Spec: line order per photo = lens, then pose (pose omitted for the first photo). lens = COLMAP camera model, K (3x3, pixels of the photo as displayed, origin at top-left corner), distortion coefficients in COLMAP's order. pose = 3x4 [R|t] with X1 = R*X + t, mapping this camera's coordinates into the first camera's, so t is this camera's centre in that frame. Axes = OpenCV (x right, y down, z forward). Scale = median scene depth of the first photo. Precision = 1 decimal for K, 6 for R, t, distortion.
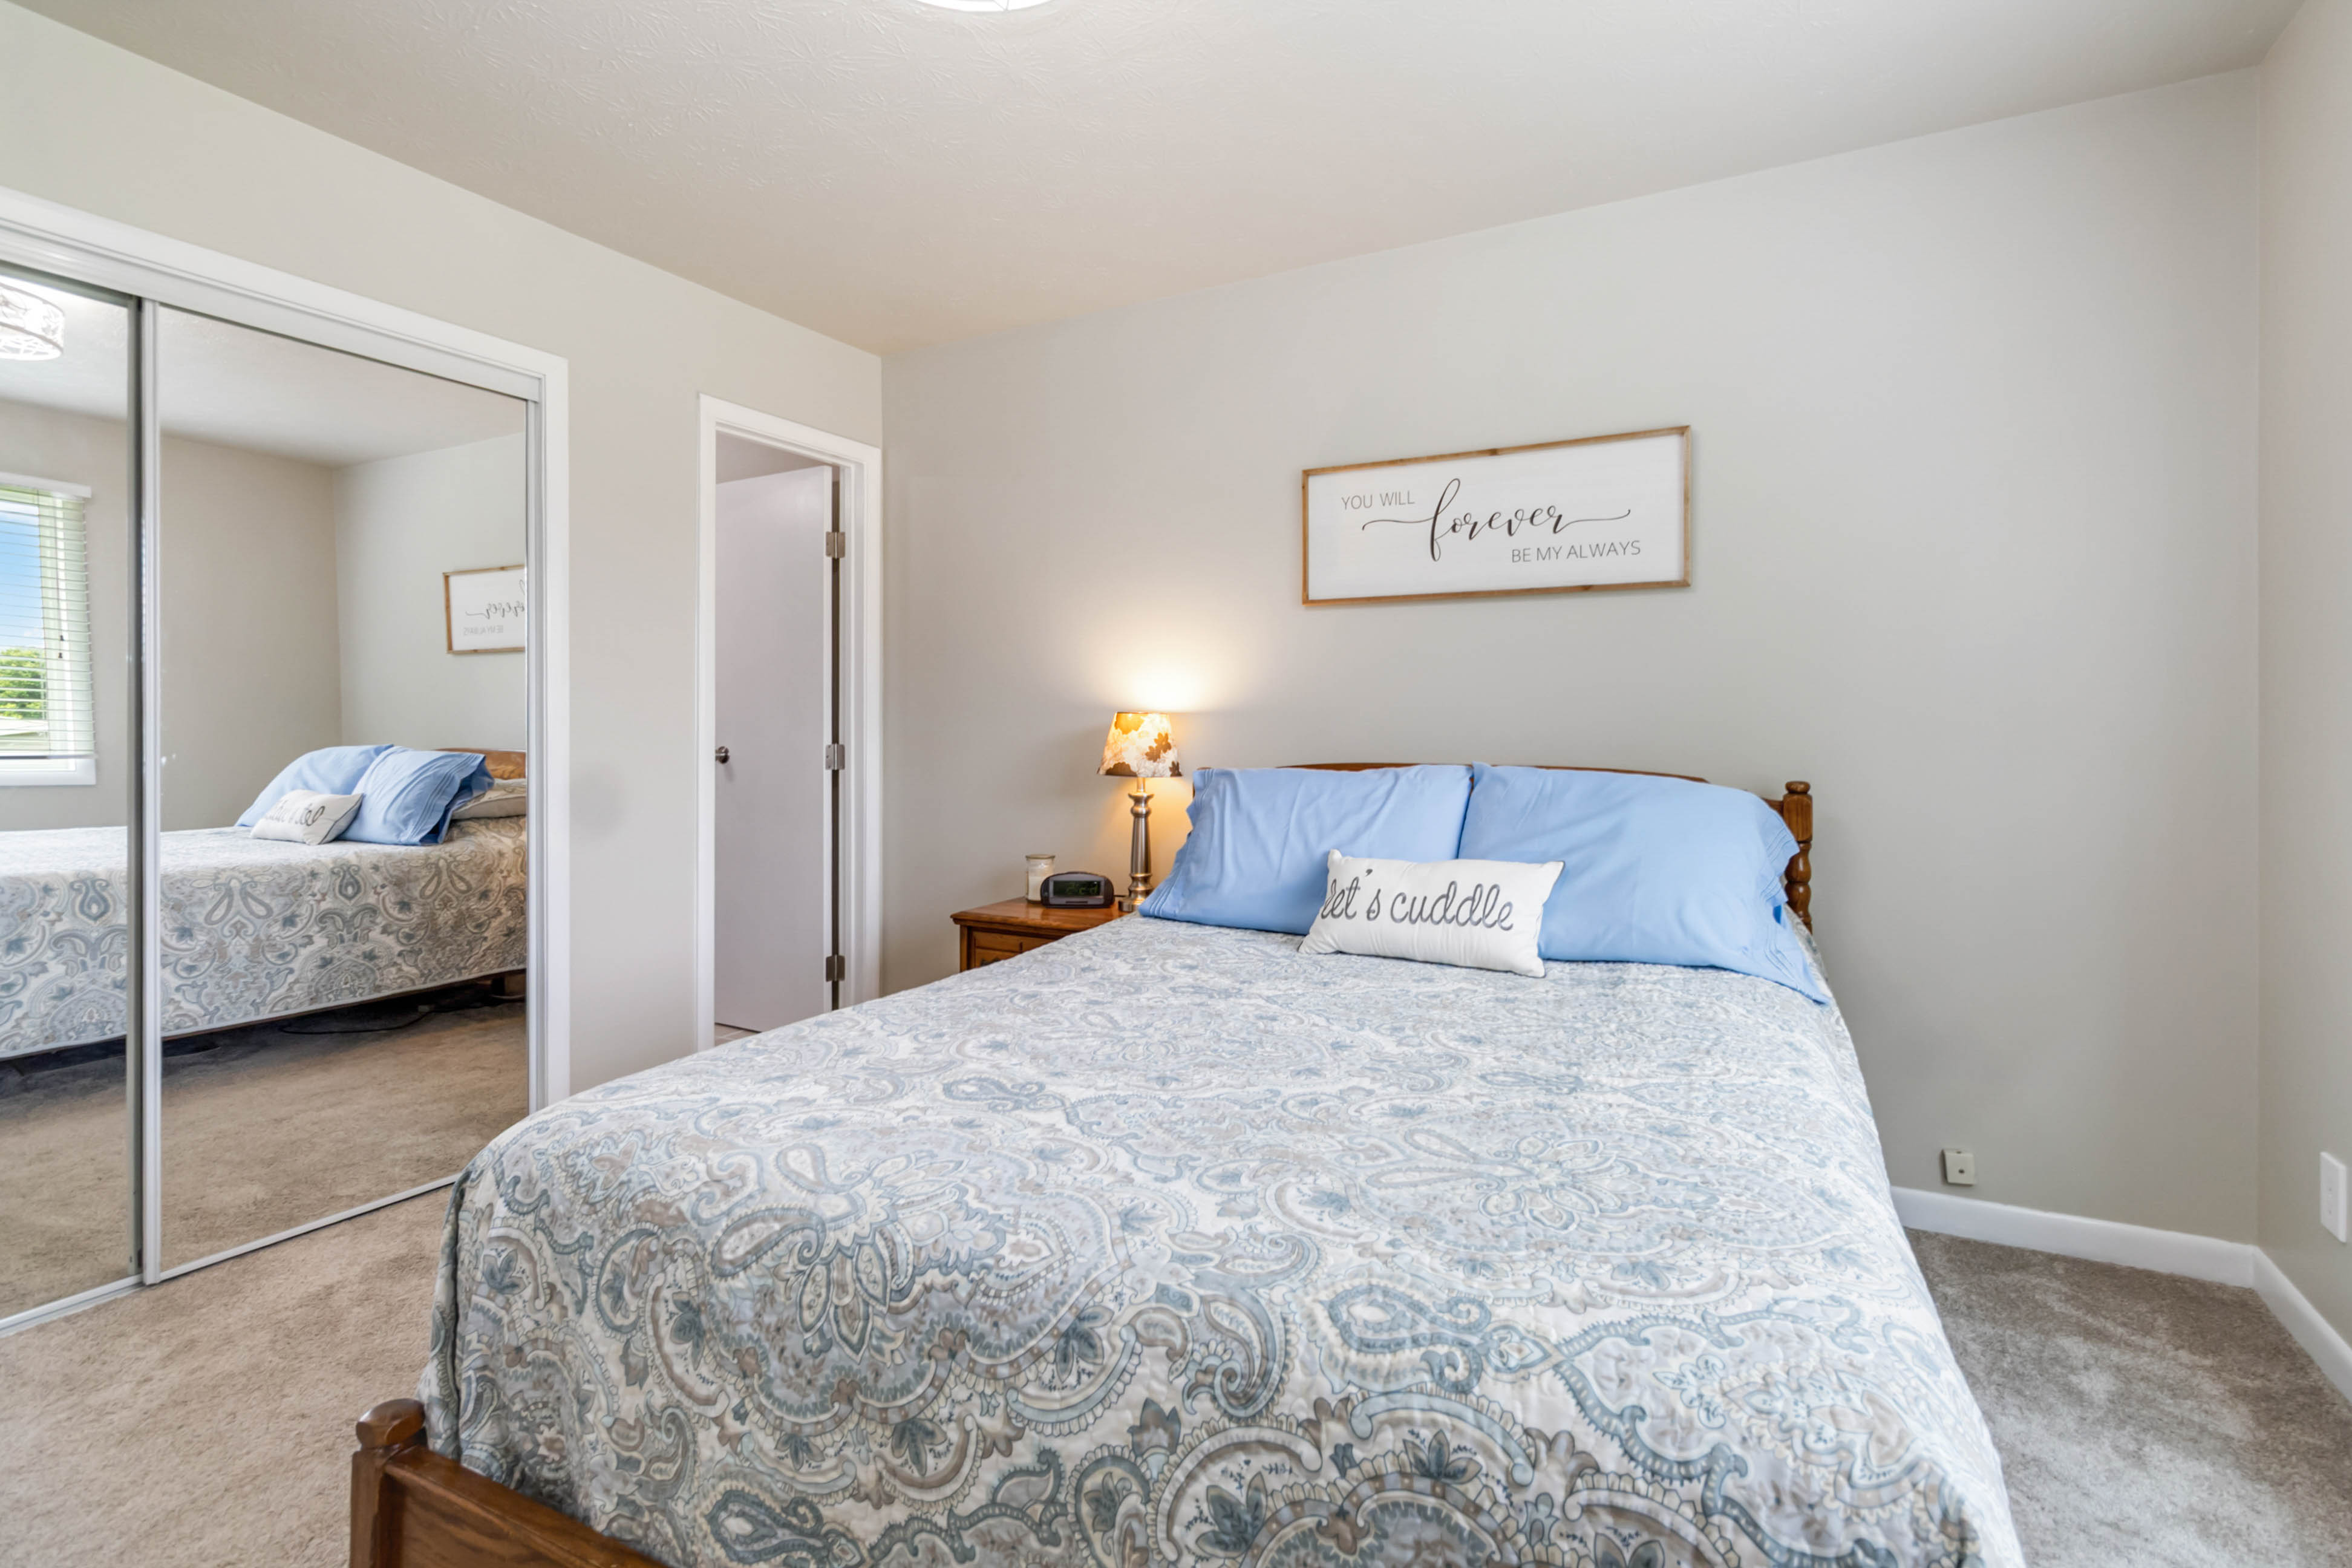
lens RADIAL K [[1109.4, 0, 1171.2], [0, 1109.4, 728.7], [0, 0, 1]] dist [0.001175, 0.000779]
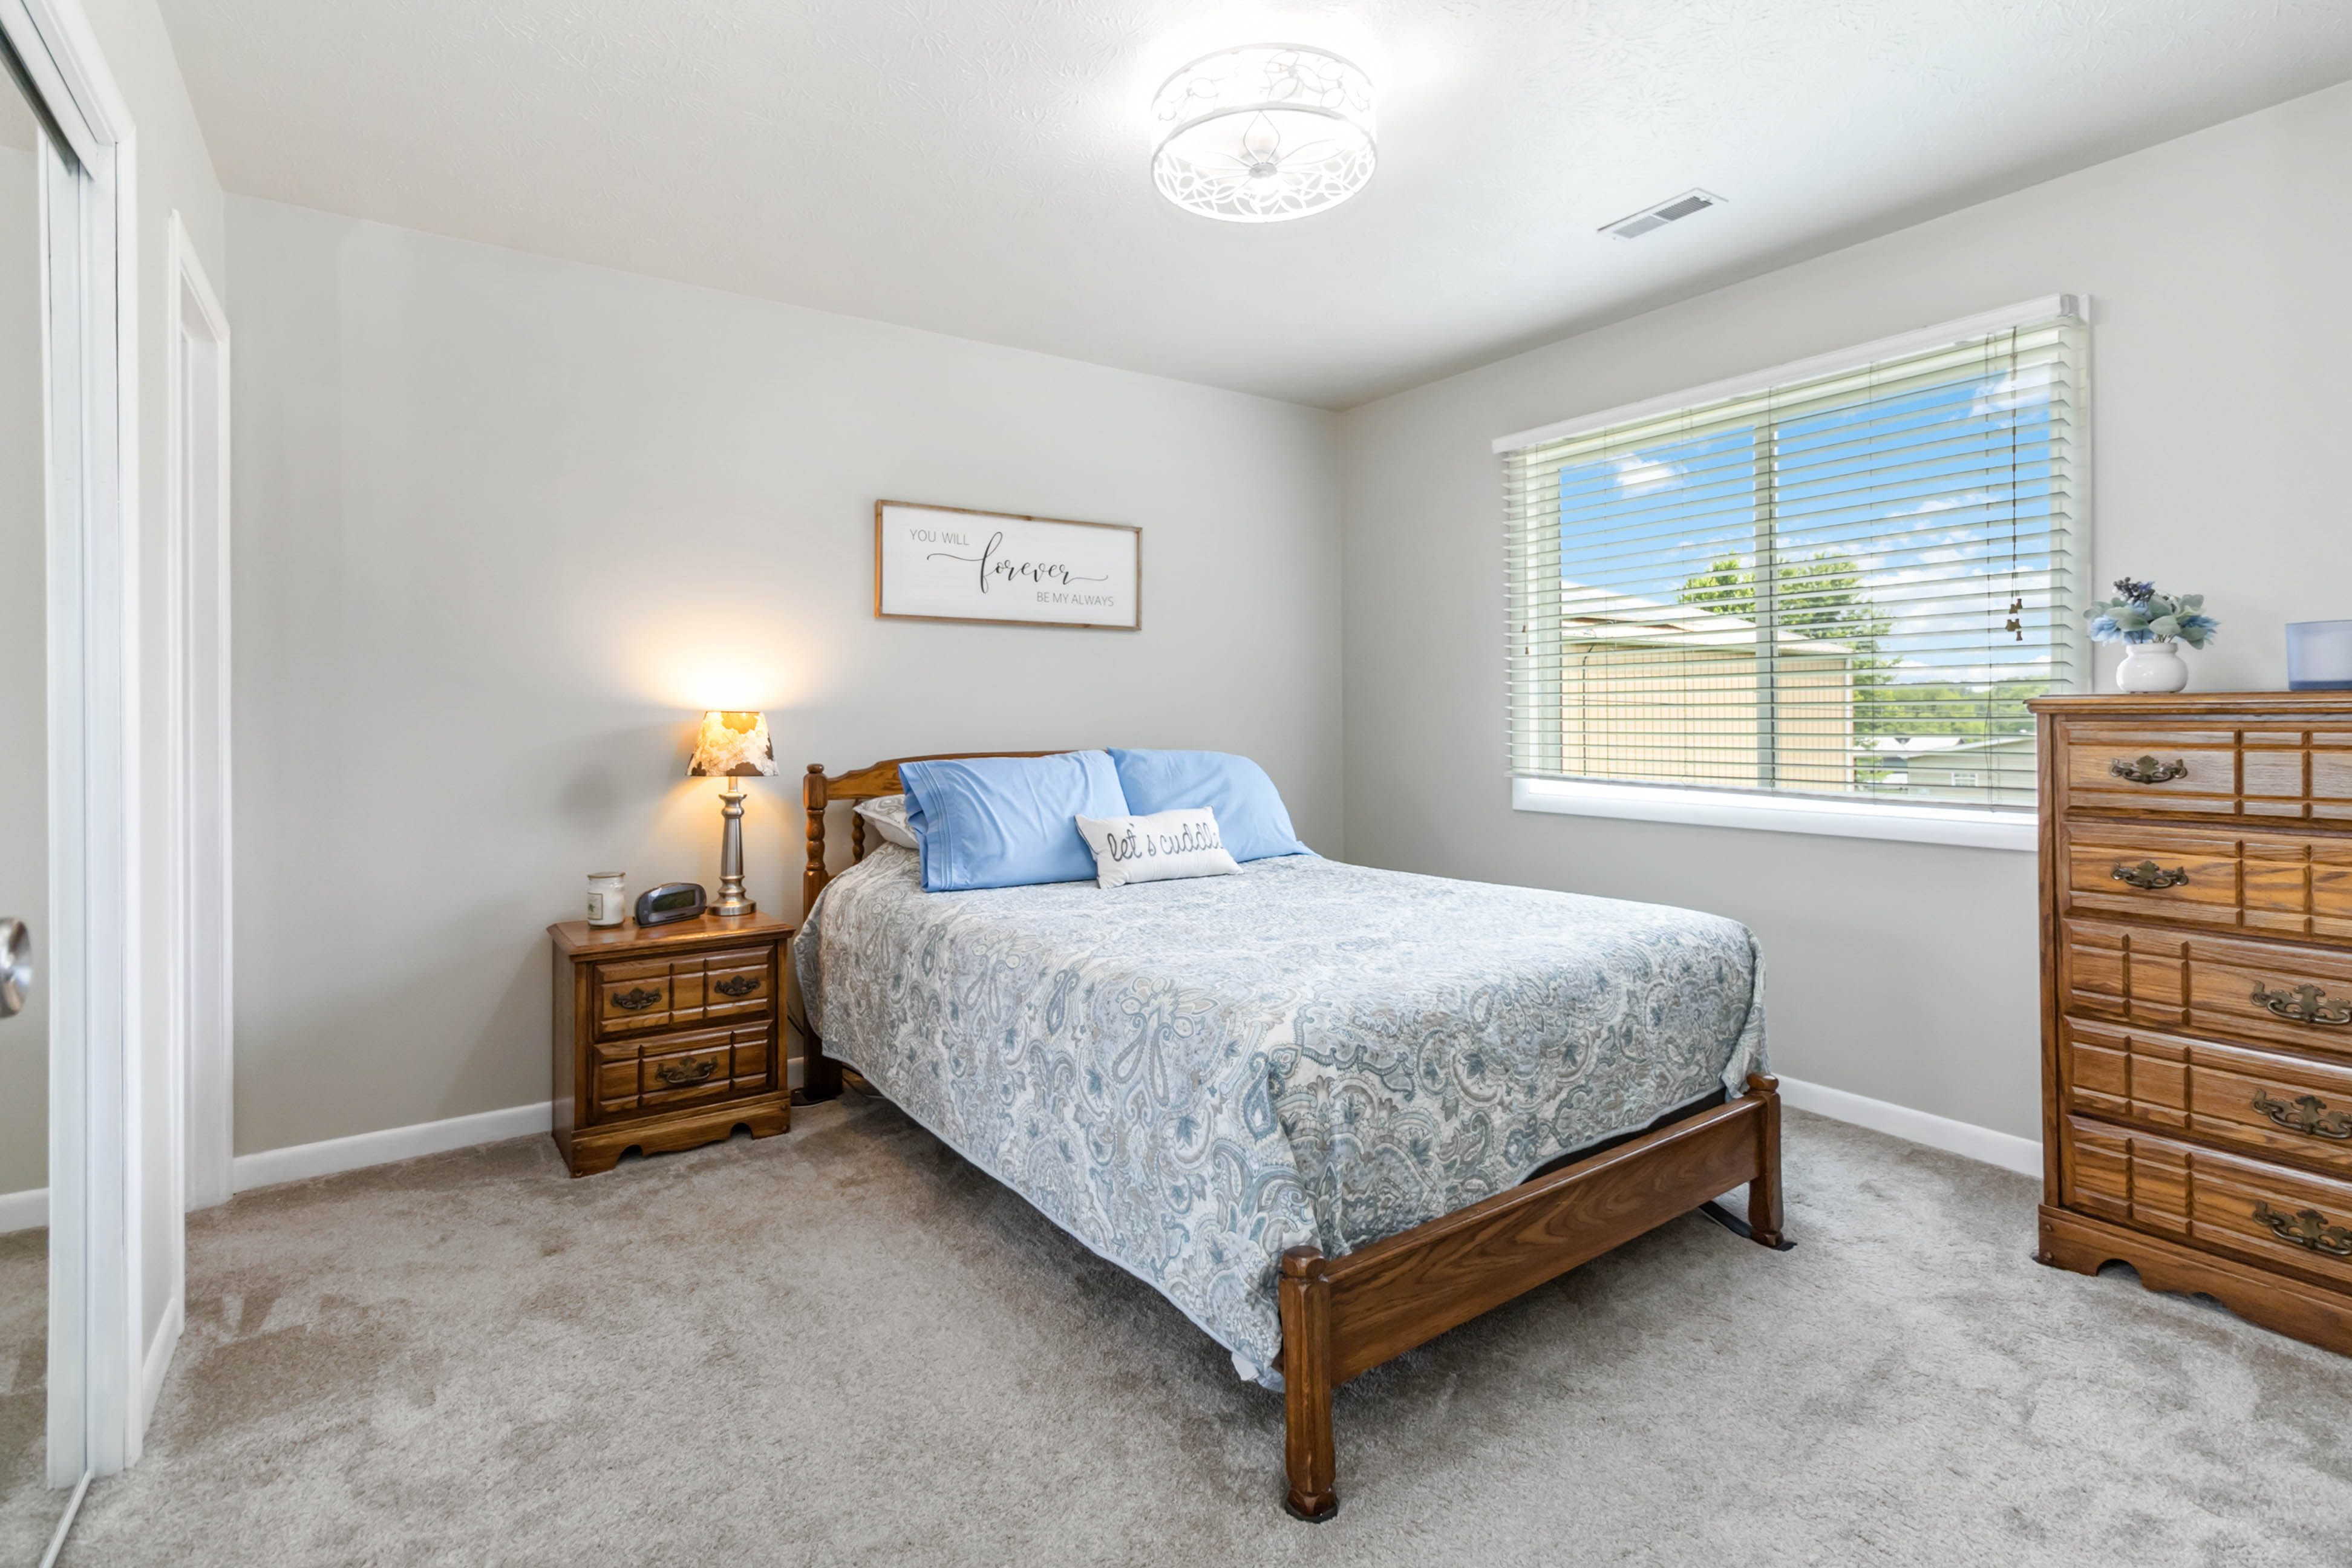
lens RADIAL K [[1109.4, 0, 1171.2], [0, 1109.4, 728.7], [0, 0, 1]] dist [0.001175, 0.000779]
pose [[0.462142, -0.014324, 0.886690, -0.839583], [0.010771, 0.999886, 0.010539, -0.006997], [-0.886740, 0.004680, 0.462244, 0.232989]]
